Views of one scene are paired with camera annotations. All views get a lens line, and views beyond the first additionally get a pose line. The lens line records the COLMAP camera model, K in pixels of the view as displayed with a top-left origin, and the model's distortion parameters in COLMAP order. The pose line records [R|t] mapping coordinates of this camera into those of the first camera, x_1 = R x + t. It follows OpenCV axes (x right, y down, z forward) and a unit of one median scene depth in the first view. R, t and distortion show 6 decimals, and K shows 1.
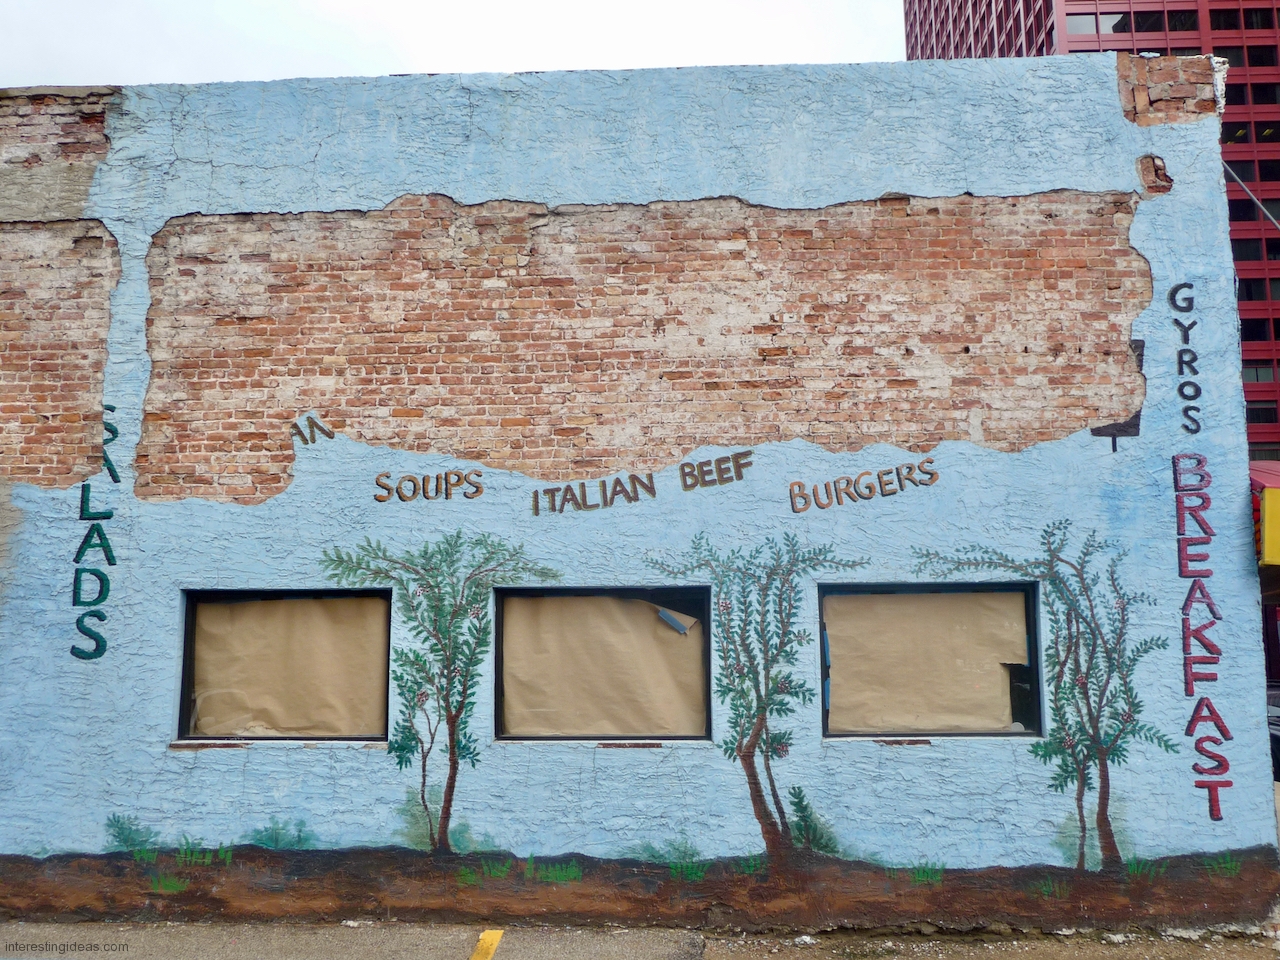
lens RADIAL K [[1203.3, 0, 640.6], [0, 1203.3, 482.4], [0, 0, 1]] dist [-0.028995, 0.000000]
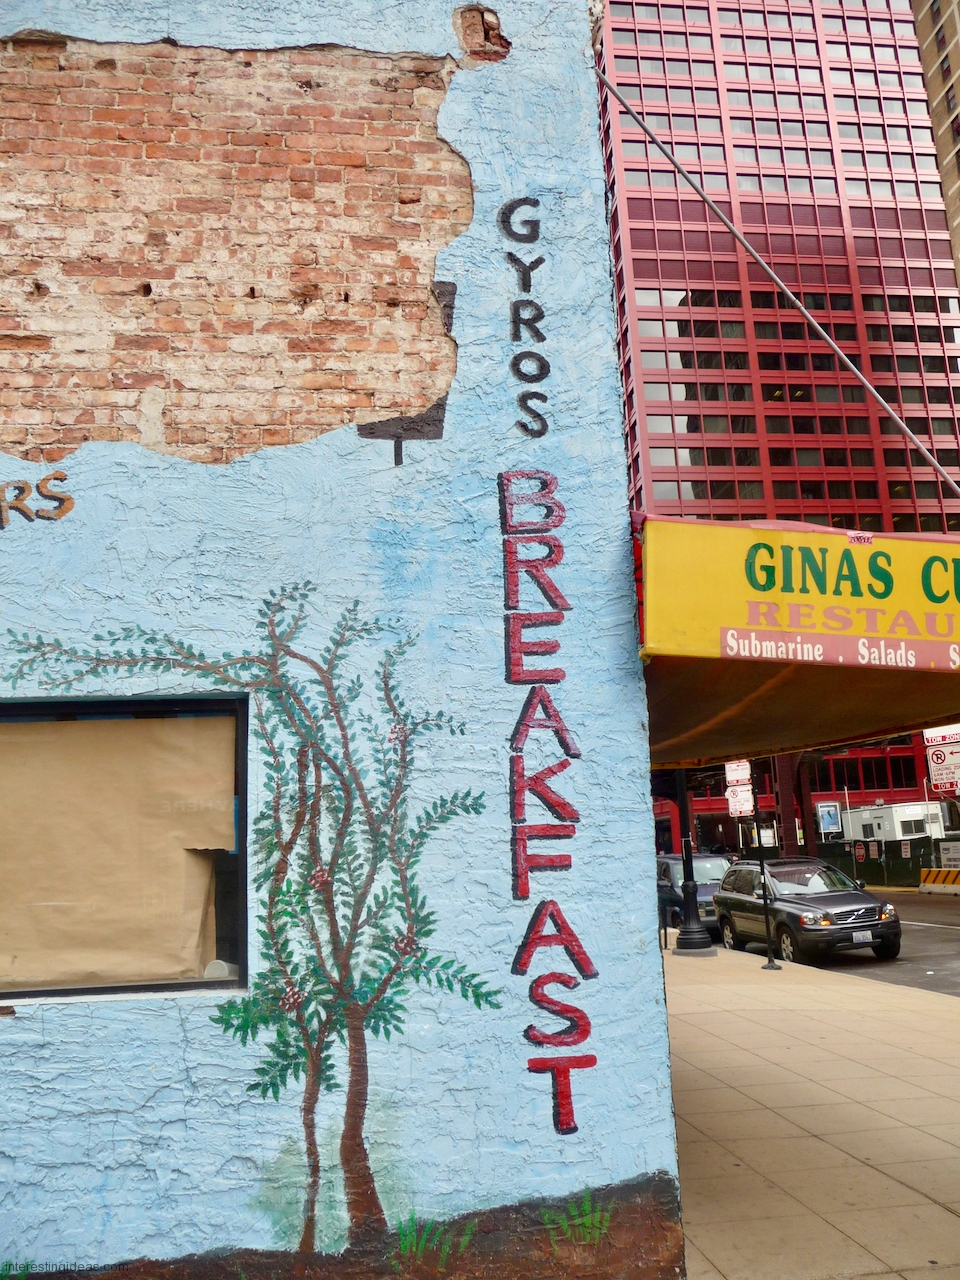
lens RADIAL K [[1044.3, 0, 479.4], [0, 1044.3, 640.0], [0, 0, 1]] dist [-0.047387, 0.038804]
pose [[0.984930, -0.002866, 0.172928, 0.350847], [0.012542, 0.998414, -0.054891, 0.084959], [-0.172497, 0.056232, 0.983404, 0.518594]]
